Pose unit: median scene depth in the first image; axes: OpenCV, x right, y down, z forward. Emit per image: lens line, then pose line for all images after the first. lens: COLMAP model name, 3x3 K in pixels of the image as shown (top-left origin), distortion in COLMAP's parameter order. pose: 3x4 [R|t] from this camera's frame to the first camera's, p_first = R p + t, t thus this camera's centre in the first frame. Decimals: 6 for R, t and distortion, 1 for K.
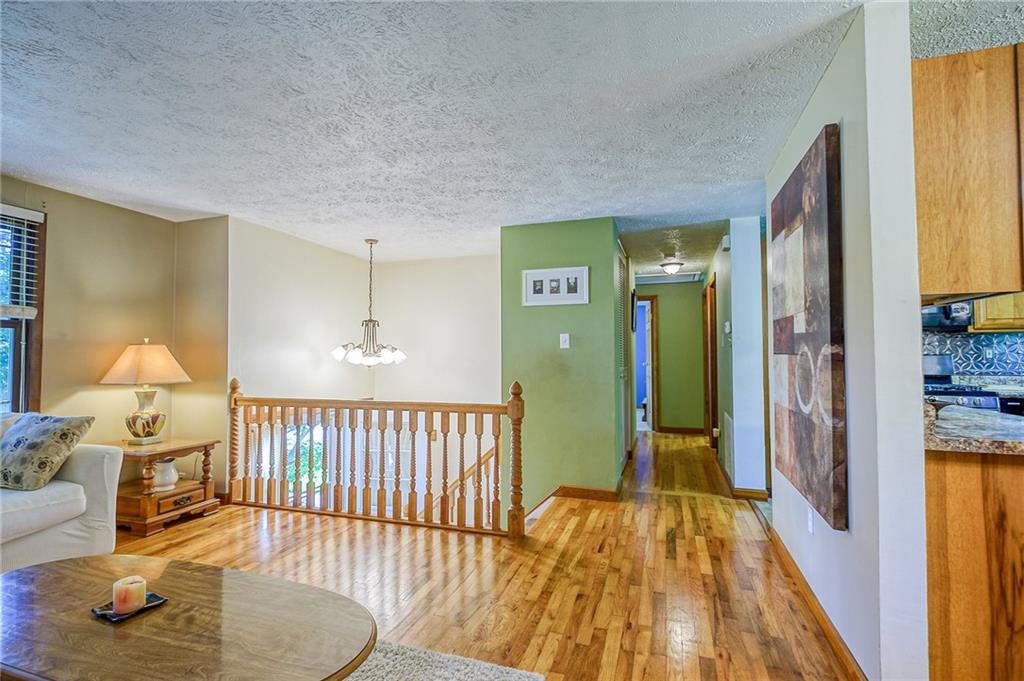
lens RADIAL K [[484.1, 0, 512.0], [0, 484.1, 340.5], [0, 0, 1]] dist [0.001216, -0.001555]
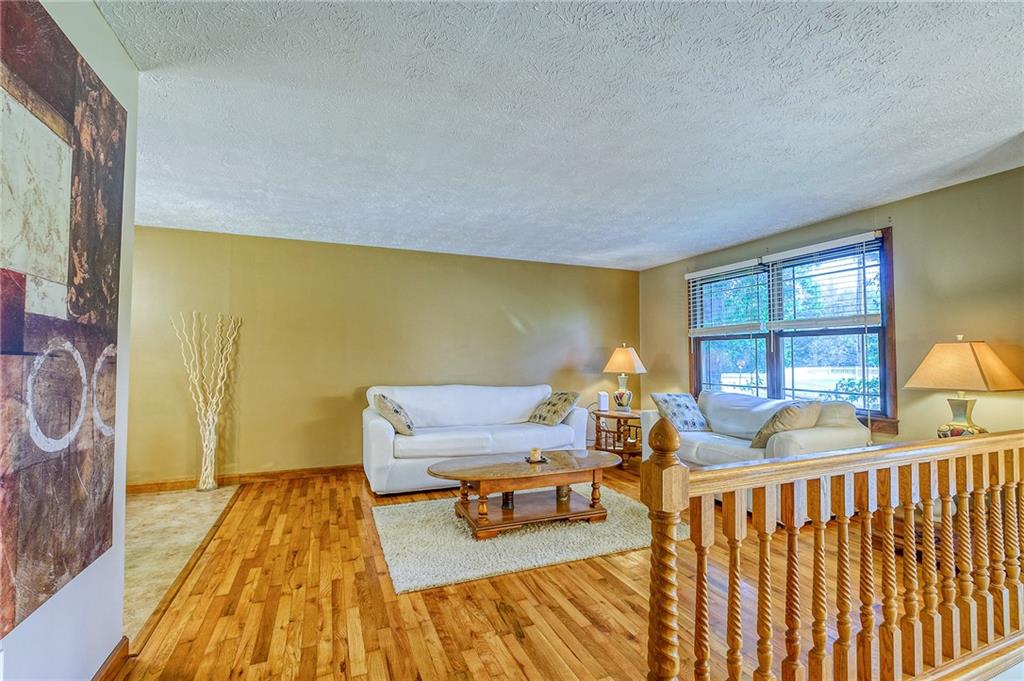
lens RADIAL K [[436.5, 0, 492.2], [0, 436.5, 345.0], [0, 0, 1]] dist [-0.001109, -0.000029]
pose [[-0.779016, -0.016741, -0.626780, 0.325306], [0.022711, 0.998234, -0.054890, 0.036616], [0.626592, -0.056995, -0.777260, 1.101253]]
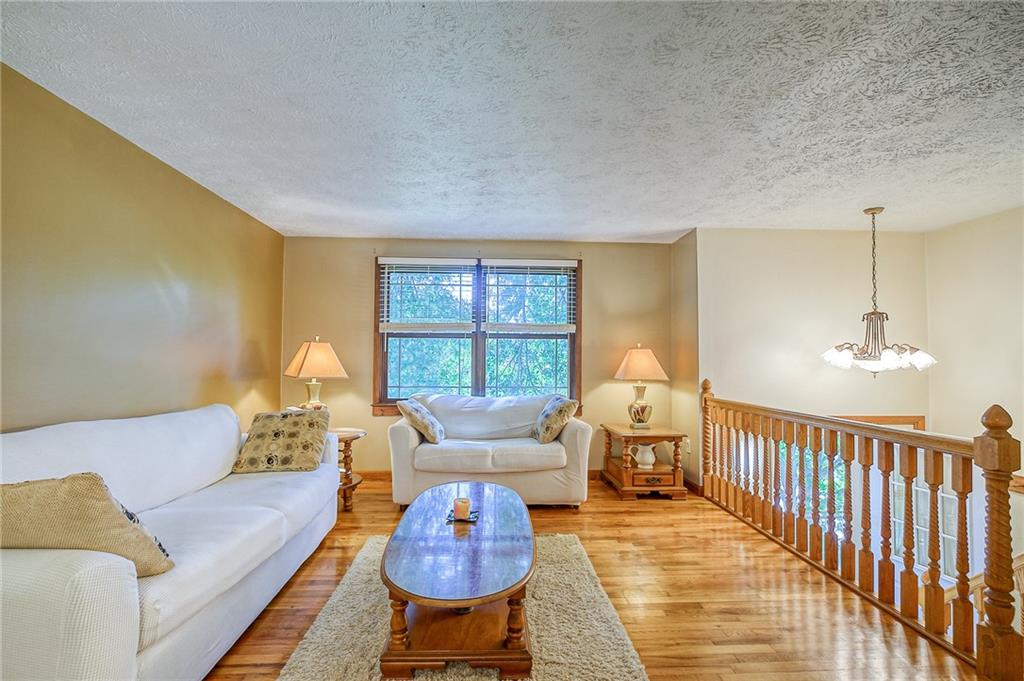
lens RADIAL K [[498.6, 0, 512.0], [0, 498.6, 340.5], [0, 0, 1]] dist [-0.004079, -0.001205]
pose [[0.353388, -0.028192, -0.935052, 0.335409], [0.024243, 0.999486, -0.020972, 0.007002], [0.935163, -0.015257, 0.353889, 0.246341]]
